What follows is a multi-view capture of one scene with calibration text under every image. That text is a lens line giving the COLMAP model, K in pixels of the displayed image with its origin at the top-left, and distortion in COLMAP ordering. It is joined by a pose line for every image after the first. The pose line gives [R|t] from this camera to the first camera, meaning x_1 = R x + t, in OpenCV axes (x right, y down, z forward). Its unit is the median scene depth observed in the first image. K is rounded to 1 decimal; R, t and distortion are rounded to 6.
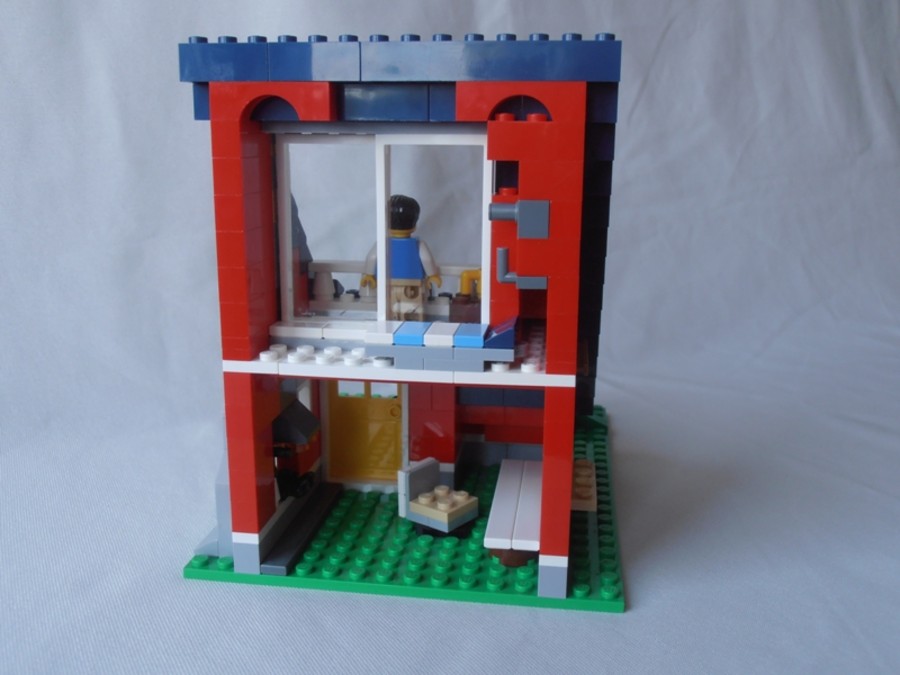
lens RADIAL K [[883.8, 0, 437.8], [0, 883.8, 350.7], [0, 0, 1]] dist [-0.016298, 0.000000]
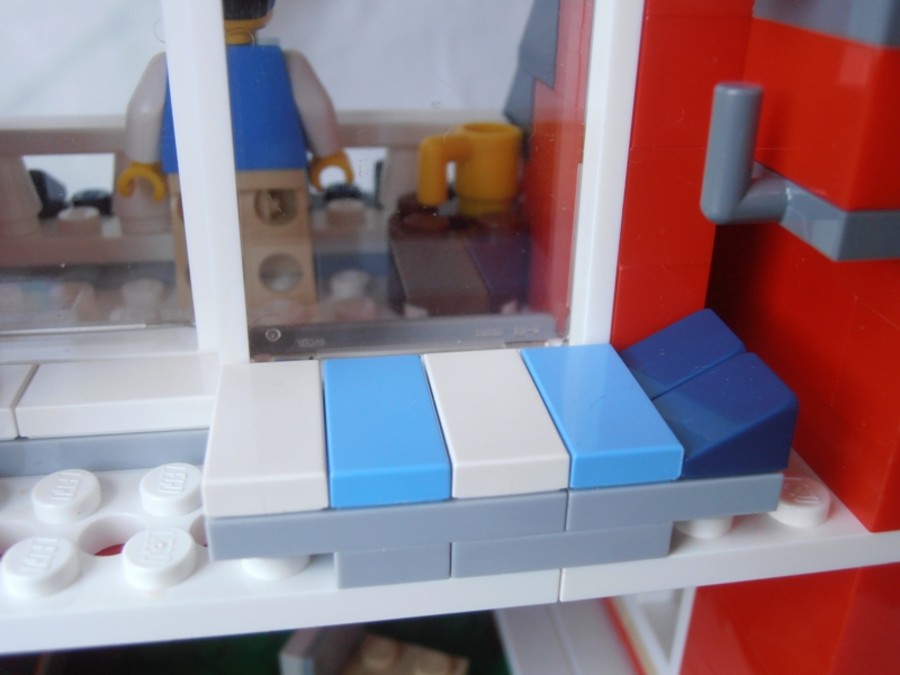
lens RADIAL K [[883.8, 0, 443.6], [0, 883.8, 339.6], [0, 0, 1]] dist [-0.016298, 0.000000]
pose [[0.955525, -0.117852, 0.270340, -0.073984], [0.057625, 0.973624, 0.220763, -0.097745], [-0.289226, -0.195366, 0.937113, 0.710386]]
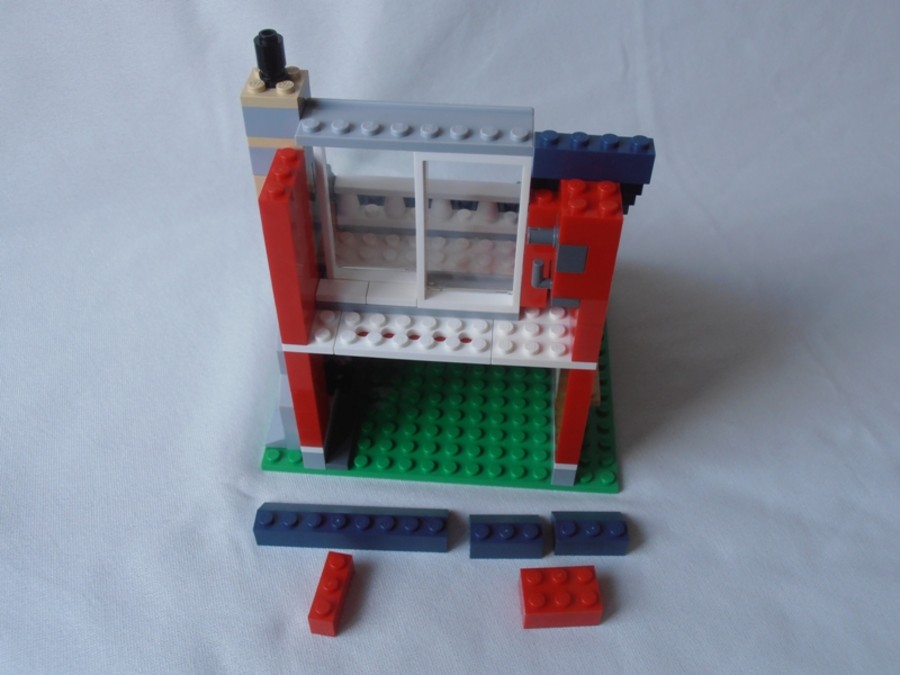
lens RADIAL K [[883.8, 0, 447.8], [0, 883.8, 341.0], [0, 0, 1]] dist [-0.016298, 0.000000]
pose [[0.997645, -0.046562, 0.050364, -0.087013], [0.012822, 0.847939, 0.529940, -0.553876], [-0.067381, -0.528046, 0.846539, 0.043133]]
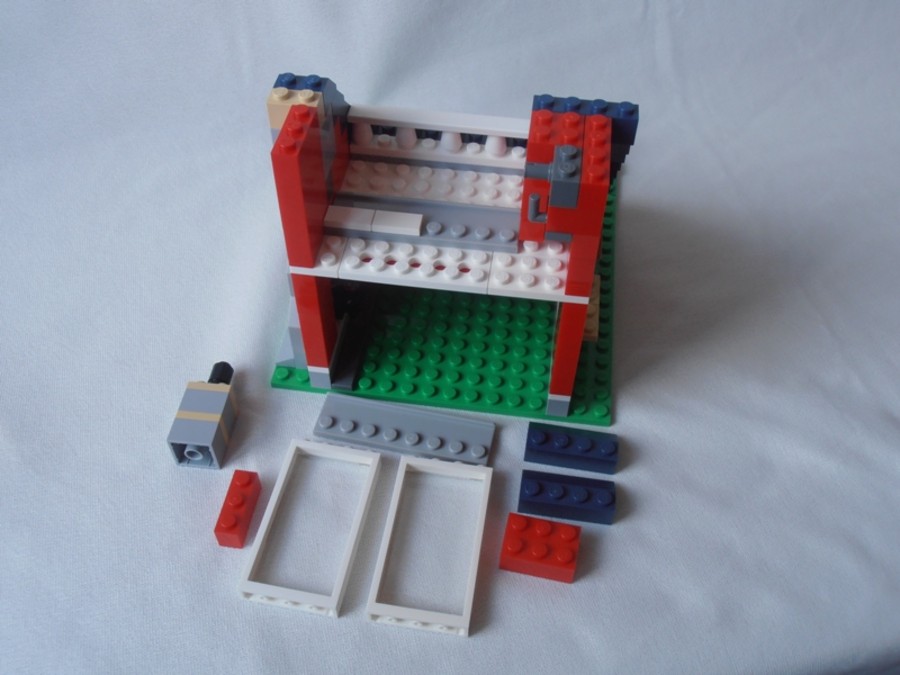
lens RADIAL K [[883.8, 0, 448.8], [0, 883.8, 342.1], [0, 0, 1]] dist [-0.016298, 0.000000]
pose [[0.999980, -0.002692, 0.005759, -0.038055], [-0.001198, 0.809852, 0.586633, -0.565889], [-0.006243, -0.586628, 0.809833, -0.004715]]
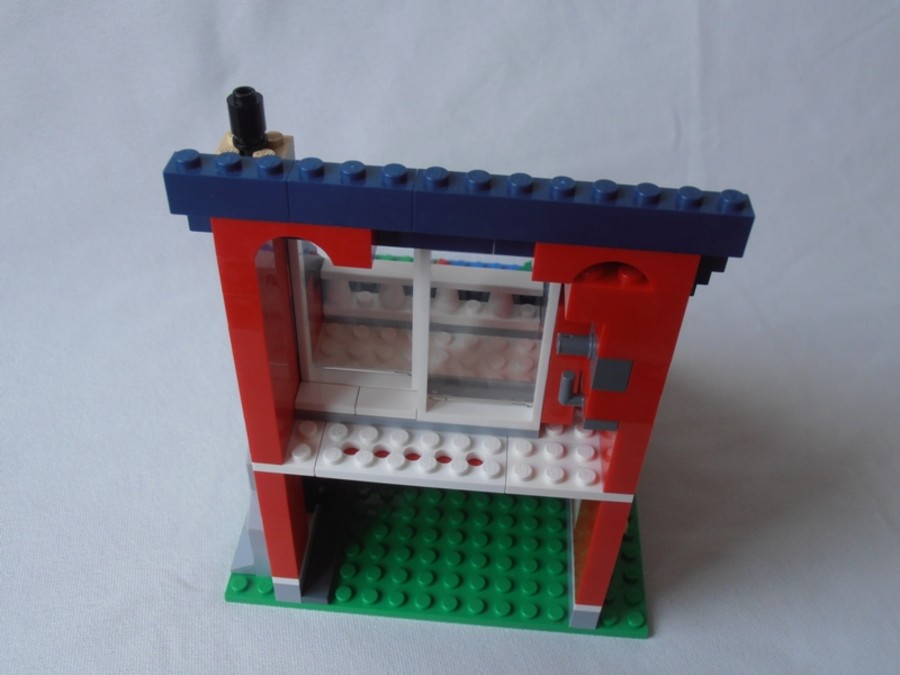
lens RADIAL K [[883.8, 0, 445.9], [0, 883.8, 348.0], [0, 0, 1]] dist [-0.016298, 0.000000]
pose [[0.997540, -0.020876, 0.066913, -0.097106], [-0.013685, 0.878244, 0.478016, -0.510557], [-0.068745, -0.477756, 0.875799, 0.229661]]
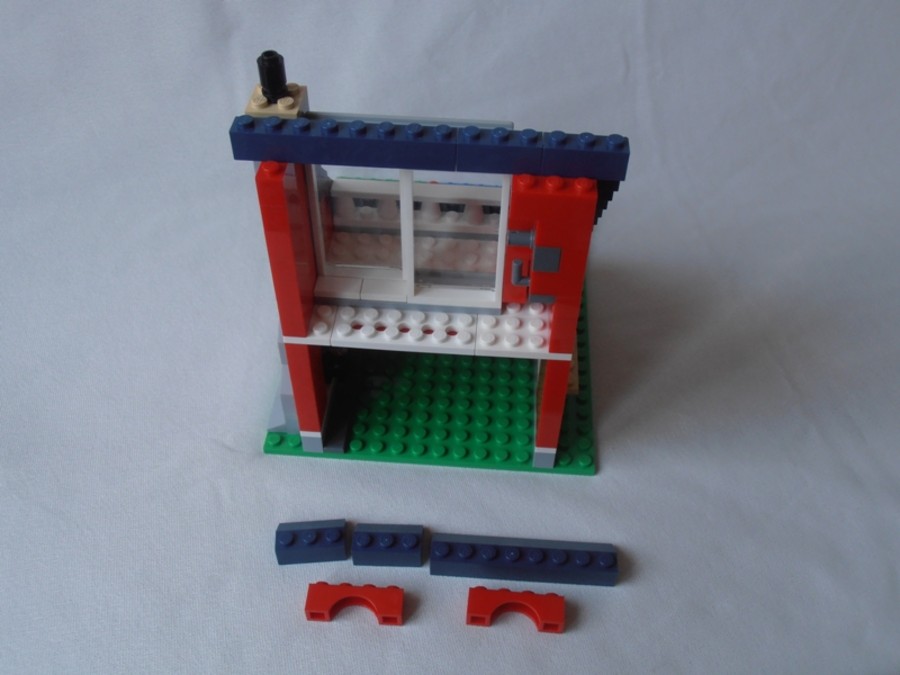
lens RADIAL K [[883.8, 0, 441.8], [0, 883.8, 343.4], [0, 0, 1]] dist [-0.016298, 0.000000]
pose [[0.997932, -0.046410, 0.044477, -0.076889], [0.014951, 0.840511, 0.541589, -0.605764], [-0.062518, -0.539804, 0.839466, -0.034296]]
